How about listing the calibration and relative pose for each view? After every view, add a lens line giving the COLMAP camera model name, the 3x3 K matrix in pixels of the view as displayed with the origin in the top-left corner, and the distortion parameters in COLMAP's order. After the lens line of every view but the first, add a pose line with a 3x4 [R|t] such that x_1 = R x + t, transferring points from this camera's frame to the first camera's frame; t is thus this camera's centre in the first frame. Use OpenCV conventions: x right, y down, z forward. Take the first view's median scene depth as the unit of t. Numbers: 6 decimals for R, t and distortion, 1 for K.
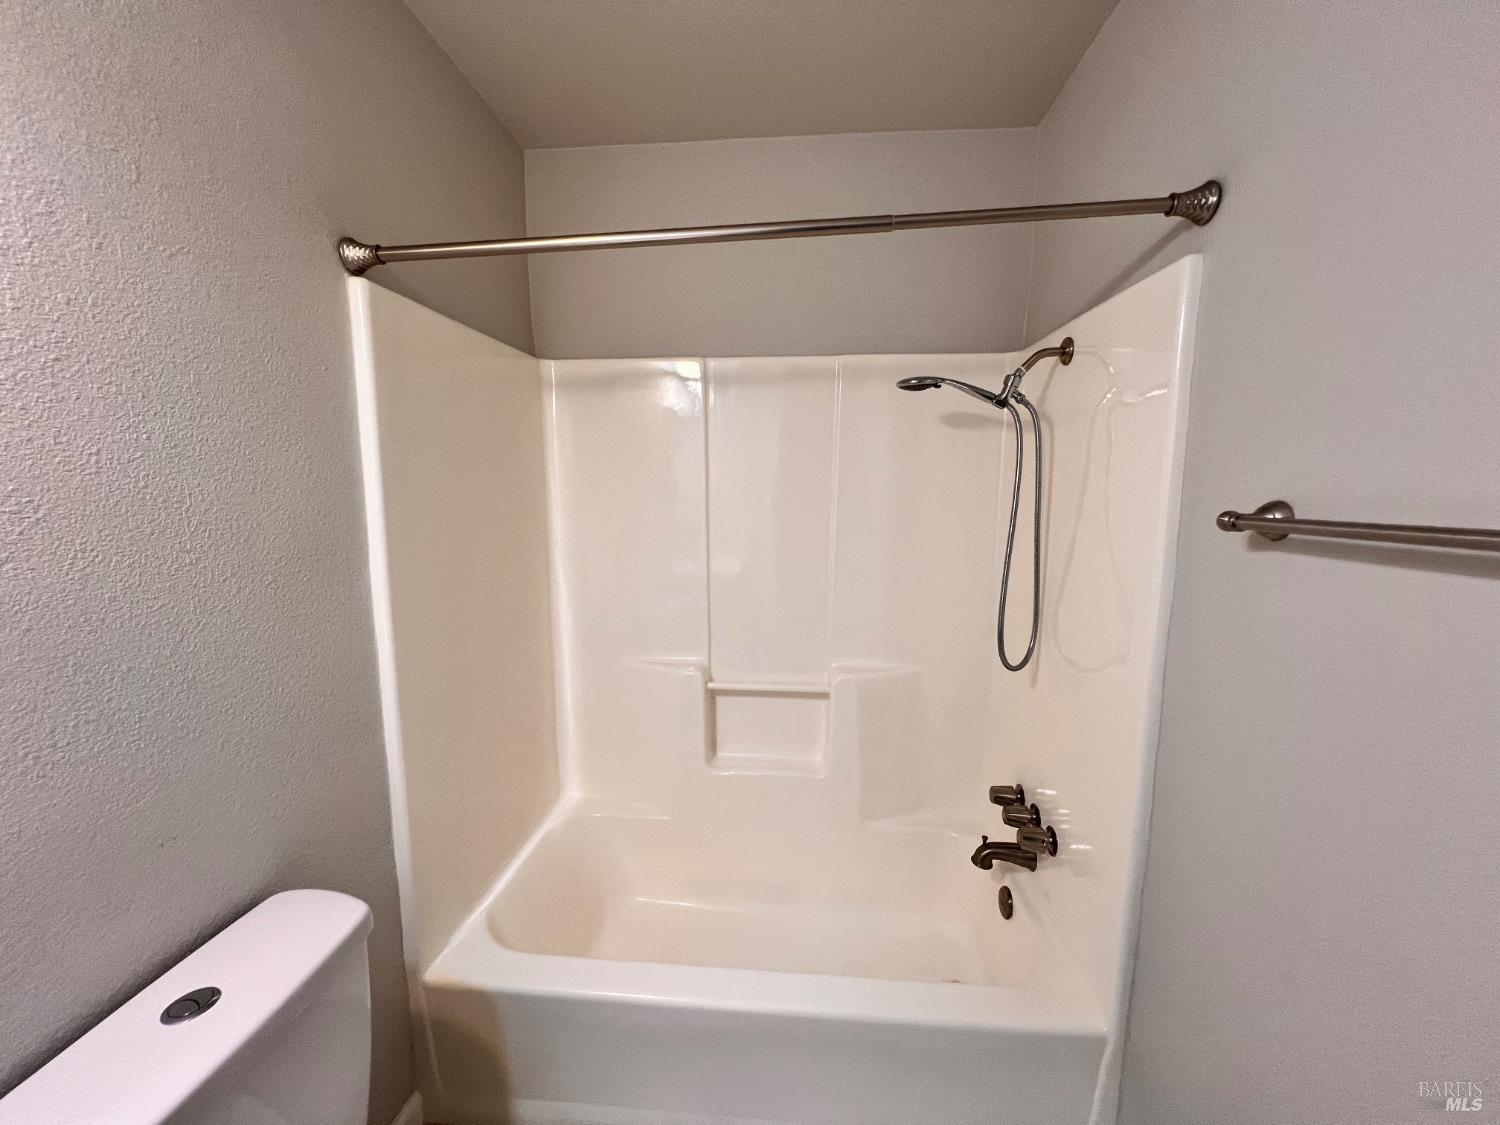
lens RADIAL K [[599.6, 0, 750.3], [0, 599.6, 560.7], [0, 0, 1]] dist [-0.002938, 0.000385]
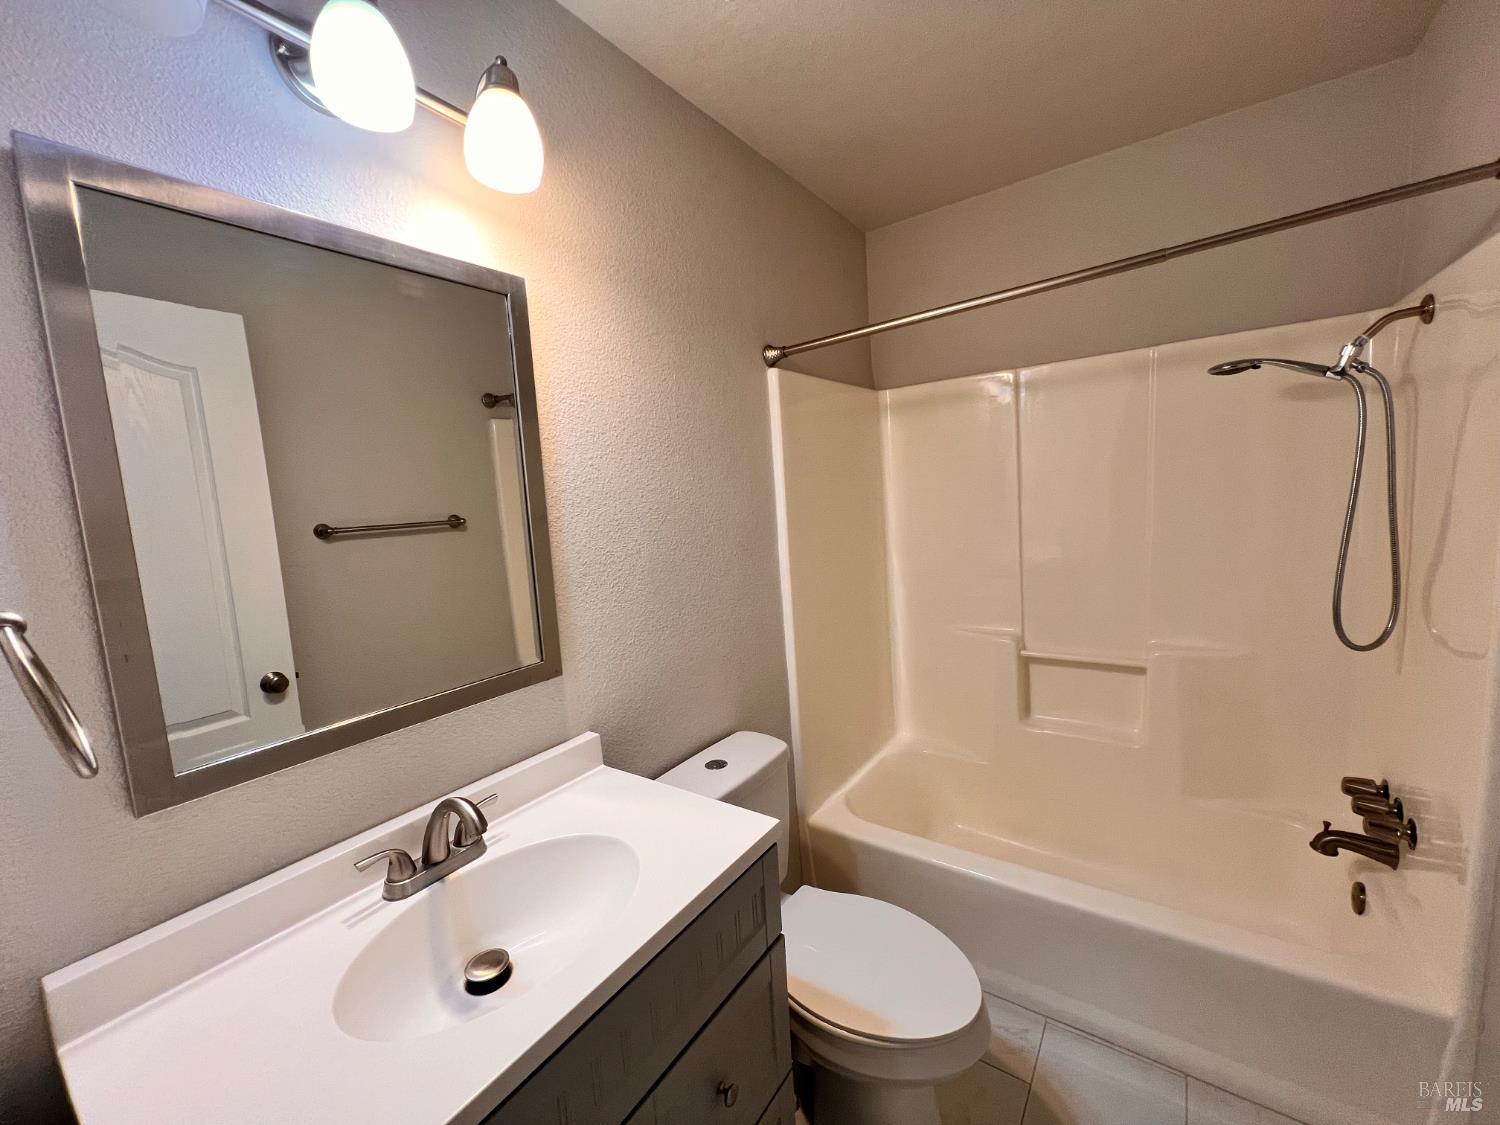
lens RADIAL K [[599.6, 0, 750.3], [0, 599.6, 560.7], [0, 0, 1]] dist [-0.002938, 0.000385]
pose [[0.860572, -0.001684, -0.509326, 0.081898], [0.005729, 0.999963, 0.006373, 0.026277], [0.509296, -0.008402, 0.860550, -0.301623]]
